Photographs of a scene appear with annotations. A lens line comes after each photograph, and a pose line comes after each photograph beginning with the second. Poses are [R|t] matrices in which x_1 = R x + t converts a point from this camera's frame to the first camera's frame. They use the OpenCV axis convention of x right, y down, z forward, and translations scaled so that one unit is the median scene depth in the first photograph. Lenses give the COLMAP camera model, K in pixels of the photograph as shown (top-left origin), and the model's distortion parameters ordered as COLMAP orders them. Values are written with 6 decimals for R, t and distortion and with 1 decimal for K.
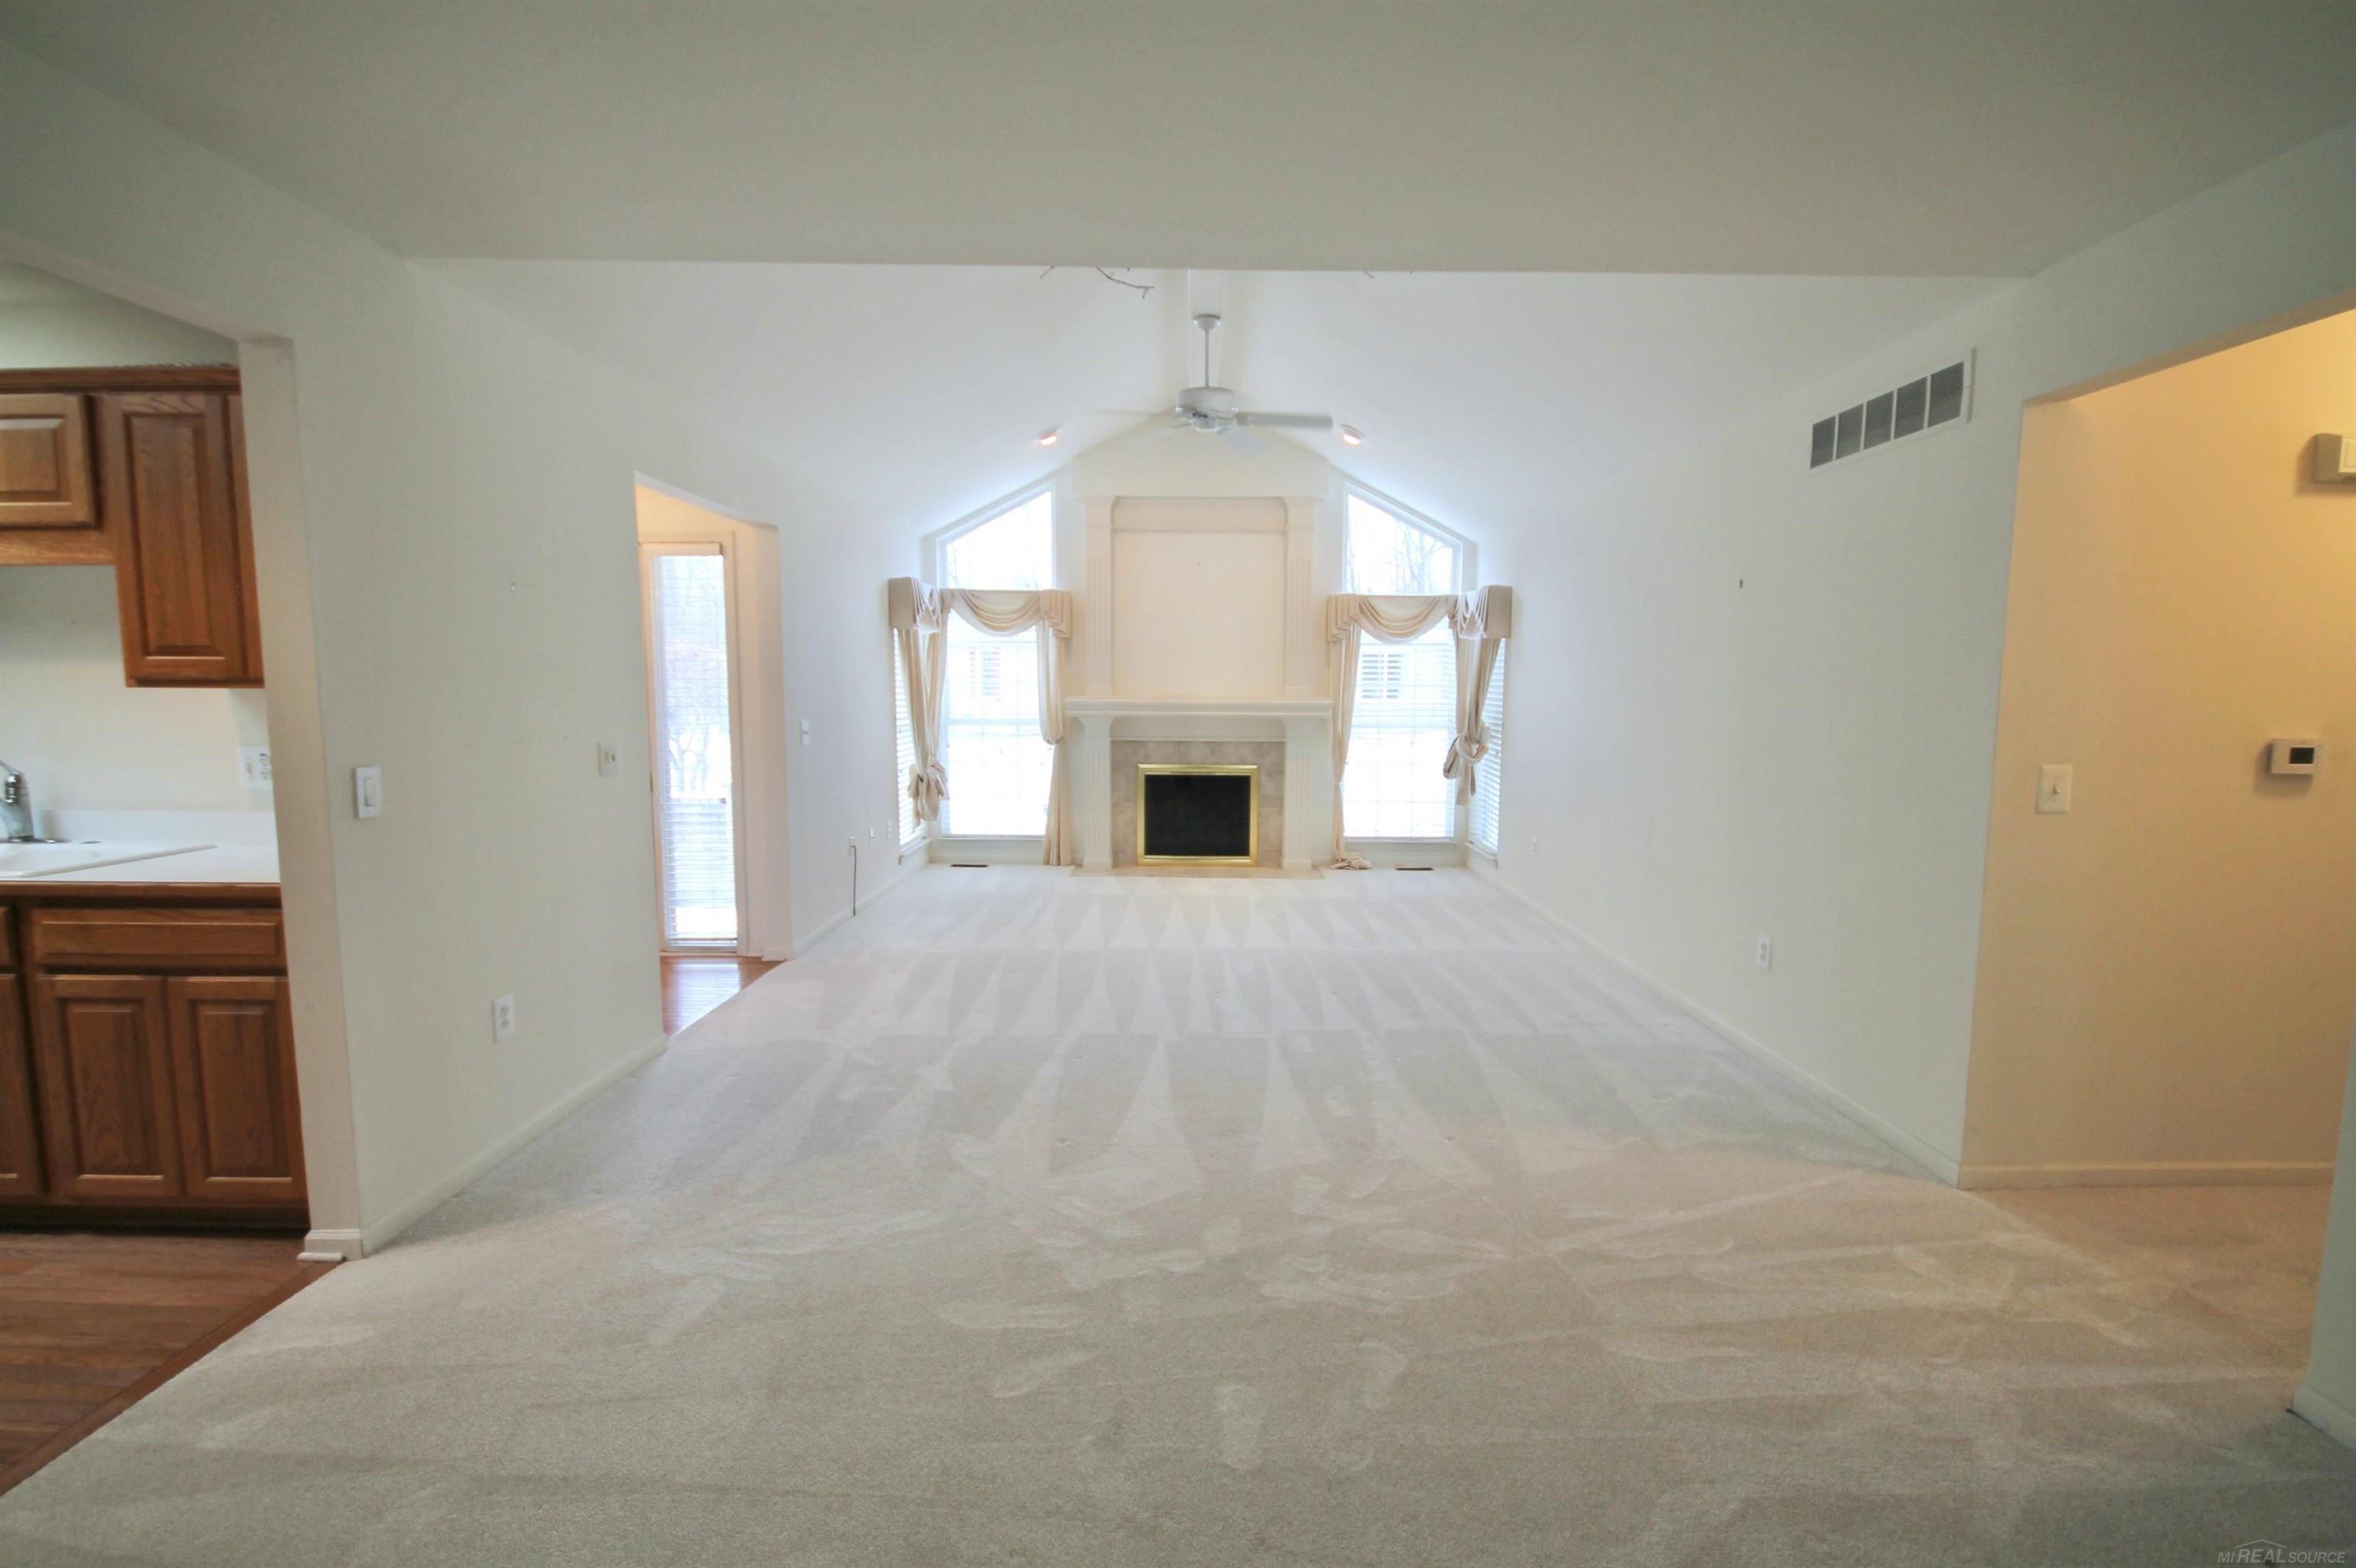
lens RADIAL K [[1111.0, 0, 1176.9], [0, 1111.0, 792.2], [0, 0, 1]] dist [-0.000633, -0.004906]
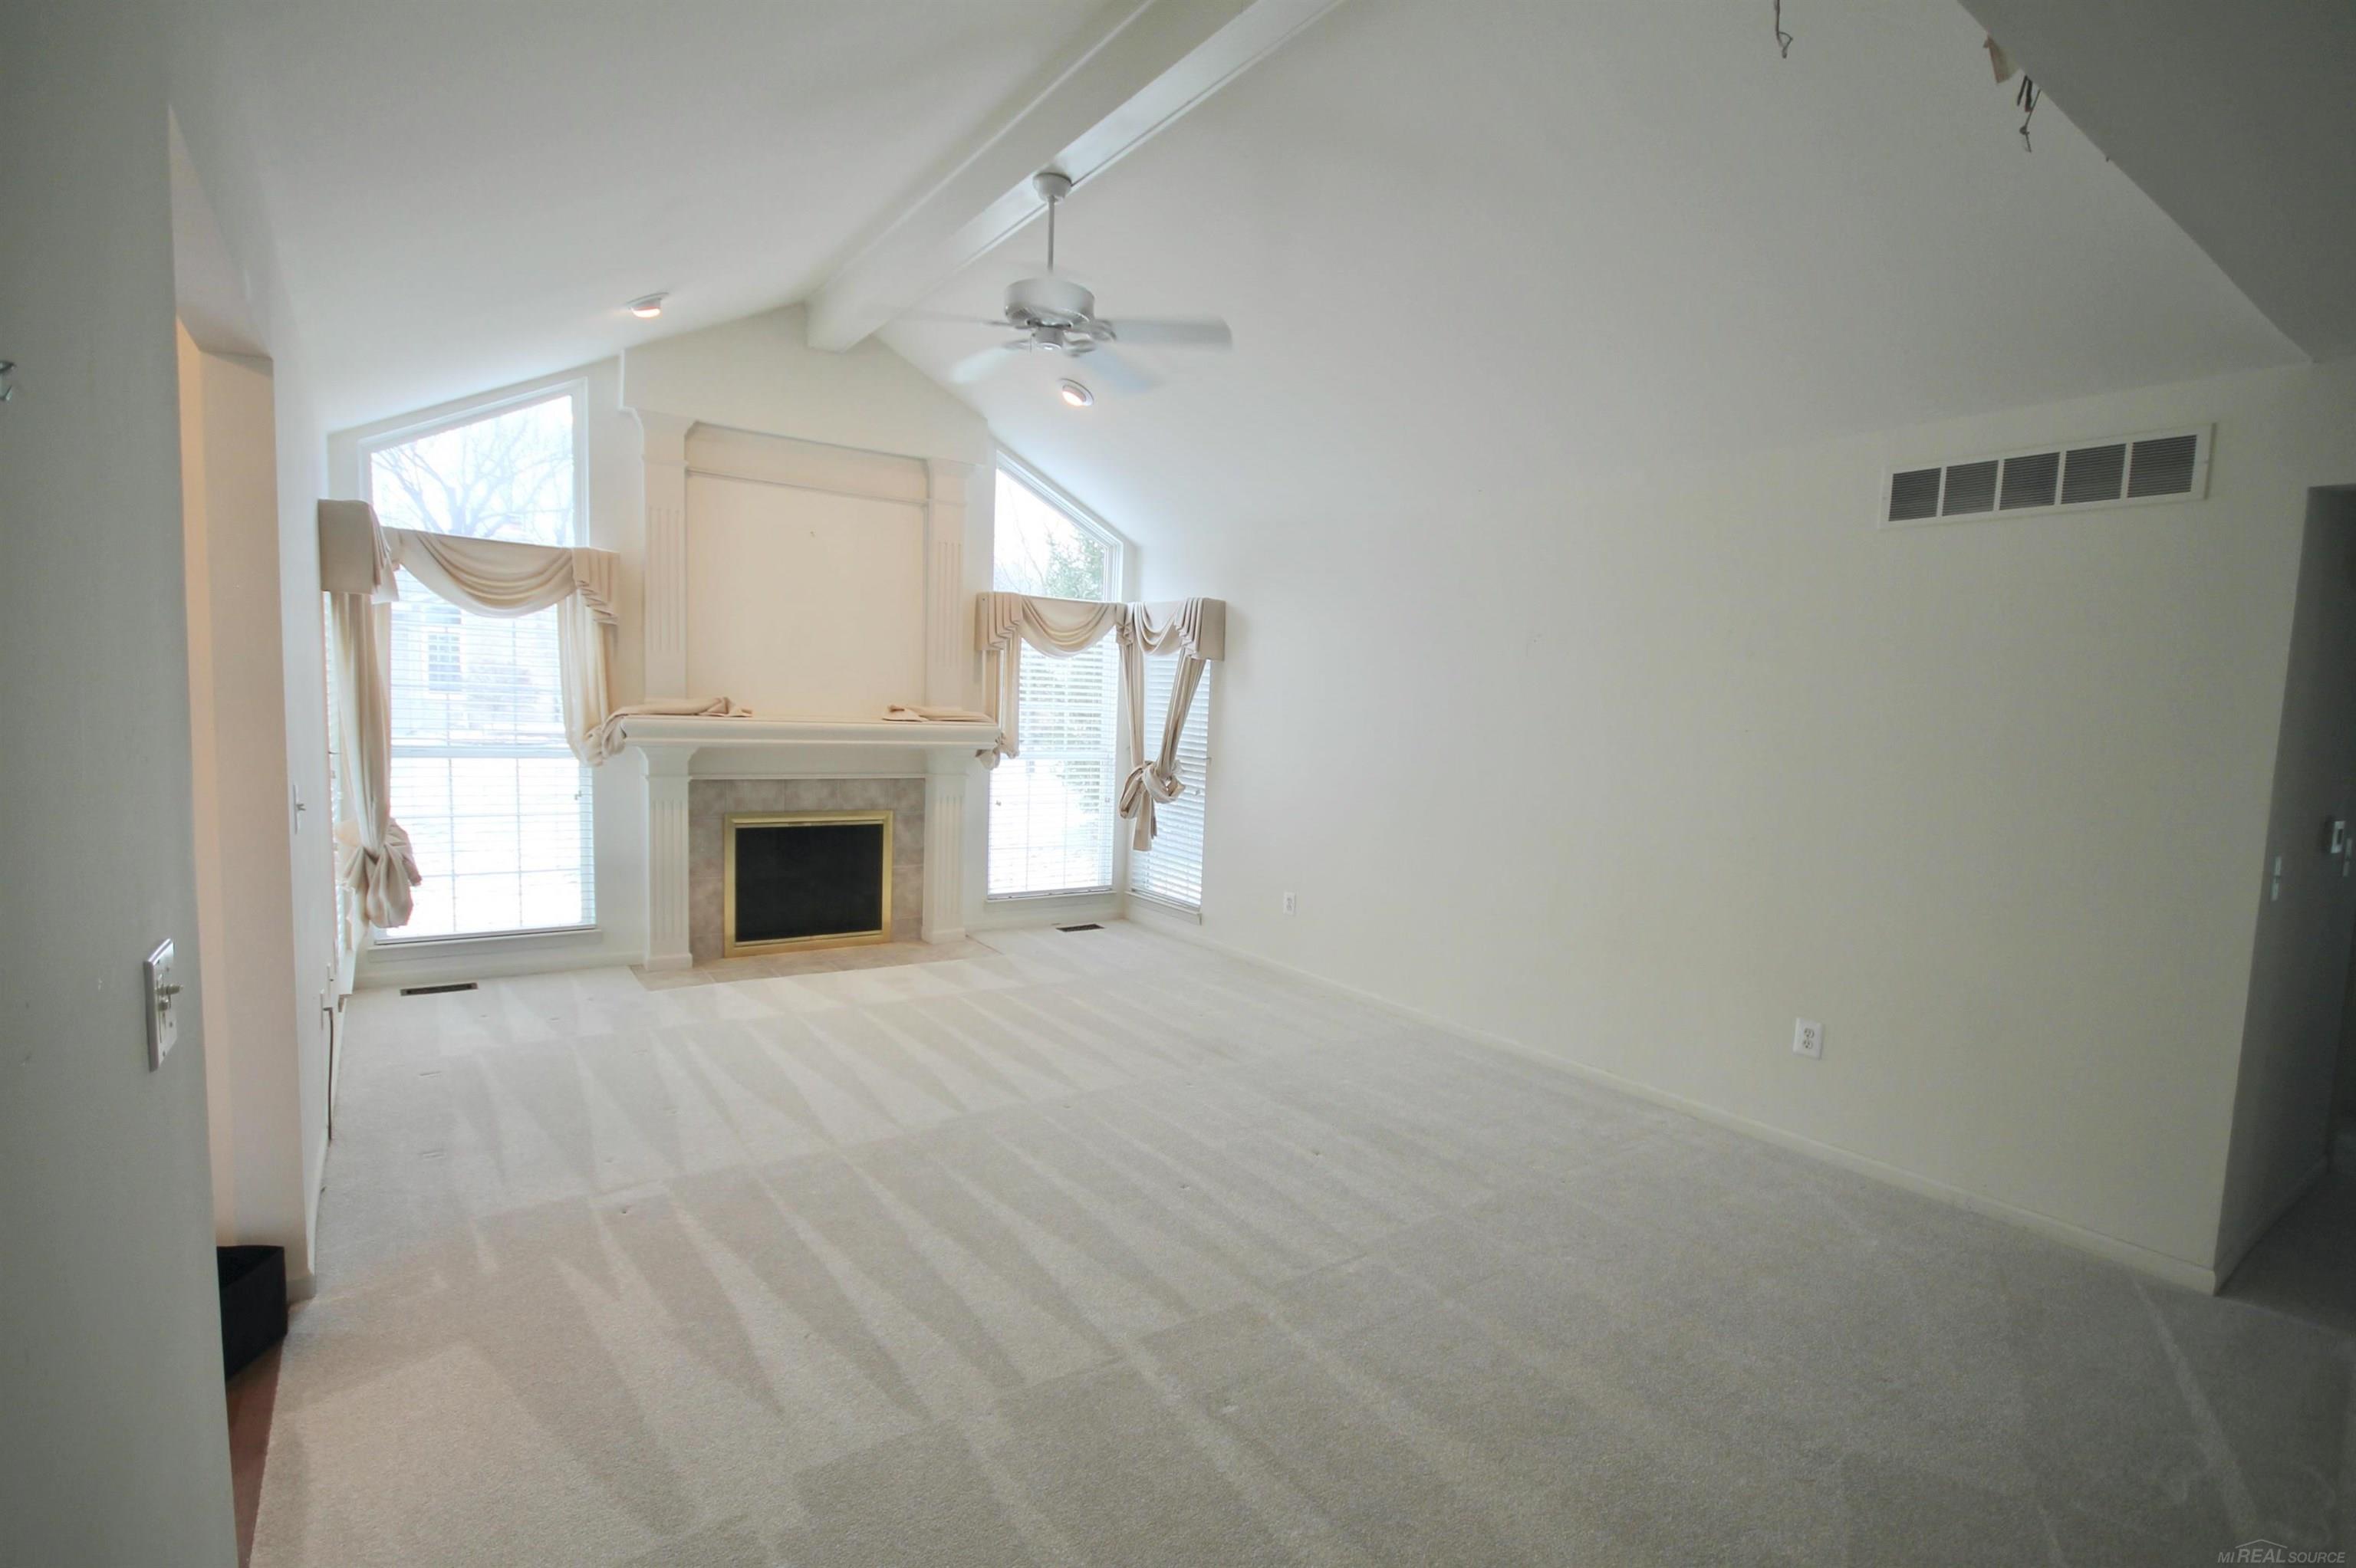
lens RADIAL K [[1119.0, 0, 1180.1], [0, 1119.0, 796.2], [0, 0, 1]] dist [-0.005050, 0.000842]
pose [[0.813564, -0.024265, 0.580969, -0.218287], [0.020503, 0.999705, 0.013042, -0.040607], [-0.581114, 0.001301, 0.813821, 0.277966]]
